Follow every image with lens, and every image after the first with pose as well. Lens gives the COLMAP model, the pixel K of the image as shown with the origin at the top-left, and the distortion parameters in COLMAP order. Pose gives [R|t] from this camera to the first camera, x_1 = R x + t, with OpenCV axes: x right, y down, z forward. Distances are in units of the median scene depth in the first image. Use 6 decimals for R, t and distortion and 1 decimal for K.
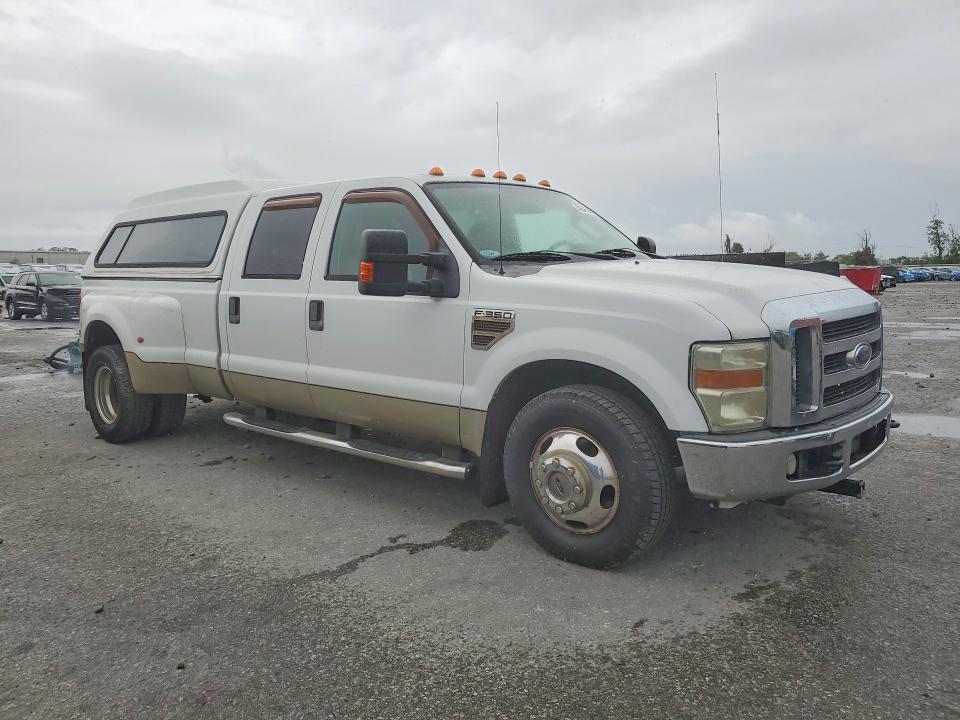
lens RADIAL K [[727.4, 0, 493.8], [0, 727.4, 357.9], [0, 0, 1]] dist [0.010627, 0.002913]
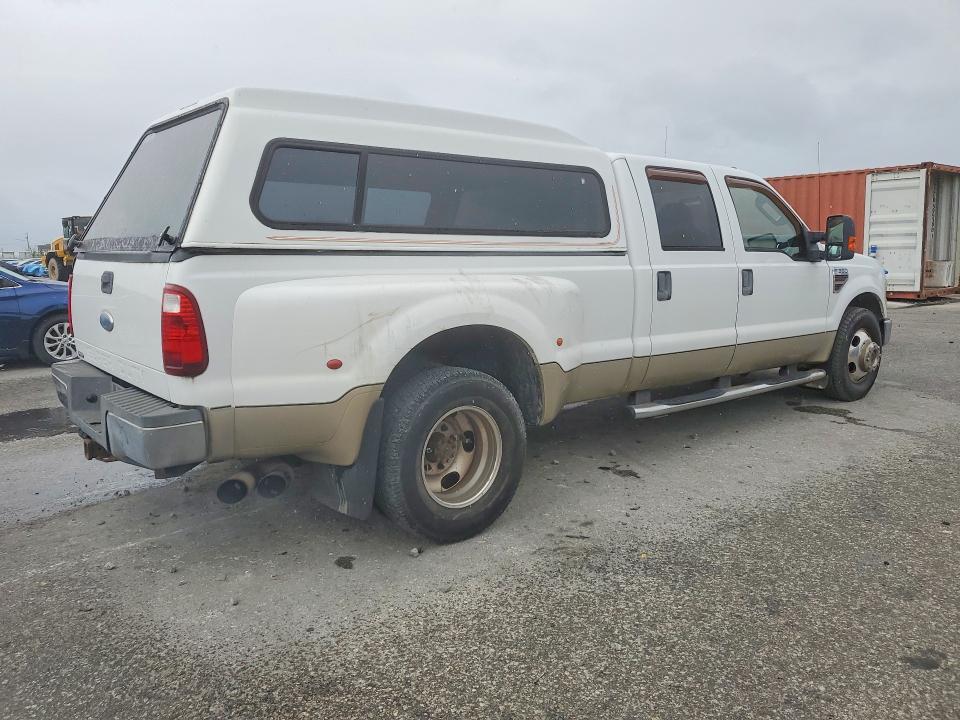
lens RADIAL K [[796.3, 0, 480.2], [0, 796.3, 305.2], [0, 0, 1]] dist [0.000273, -0.003079]
pose [[0.172910, -0.078728, 0.981786, -1.427387], [0.099921, 0.993060, 0.062034, -0.130665], [-0.979856, 0.087375, 0.179576, 1.089483]]
